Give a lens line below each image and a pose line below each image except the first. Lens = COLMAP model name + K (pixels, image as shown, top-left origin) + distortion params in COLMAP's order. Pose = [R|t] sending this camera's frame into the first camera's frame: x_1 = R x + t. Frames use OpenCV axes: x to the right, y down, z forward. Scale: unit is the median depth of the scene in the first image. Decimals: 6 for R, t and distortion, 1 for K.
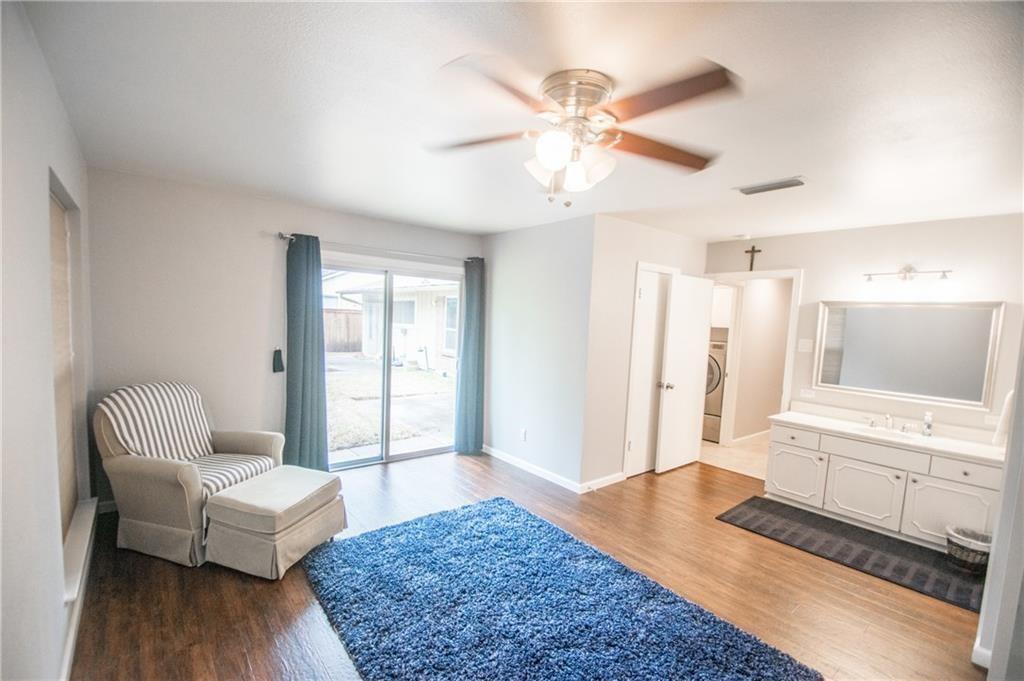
lens RADIAL K [[461.9, 0, 514.6], [0, 461.9, 355.1], [0, 0, 1]] dist [-0.003887, -0.000834]
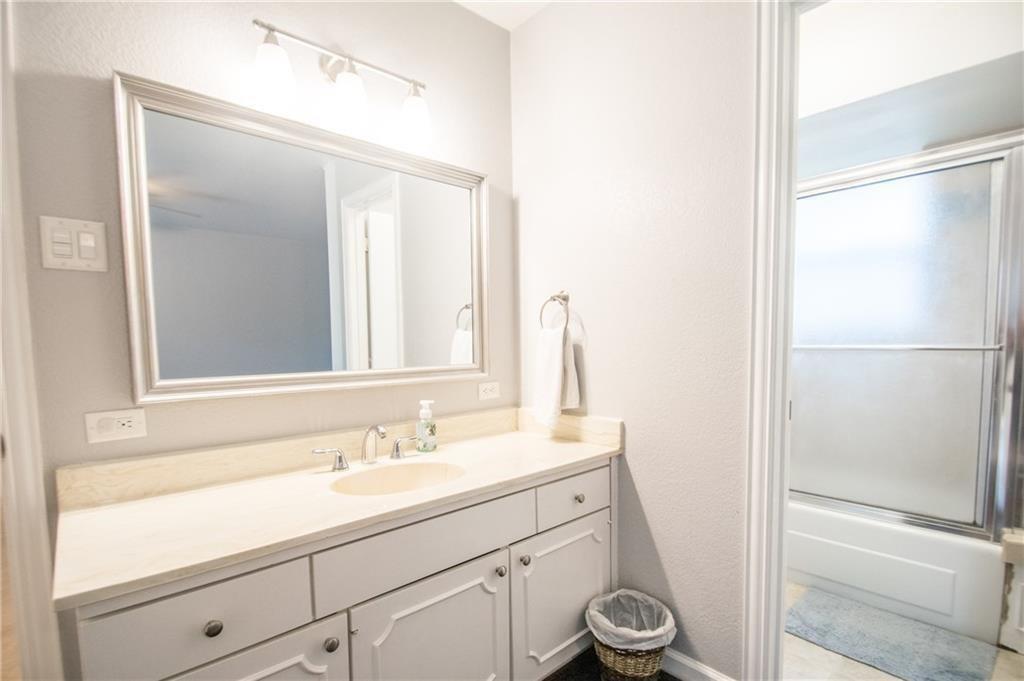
lens RADIAL K [[477.9, 0, 486.8], [0, 477.9, 377.6], [0, 0, 1]] dist [-0.001642, -0.000332]
pose [[-0.028234, -0.117057, 0.992724, 0.430769], [0.096474, 0.988164, 0.119263, 0.051691], [-0.994935, 0.099140, -0.016607, 0.952812]]
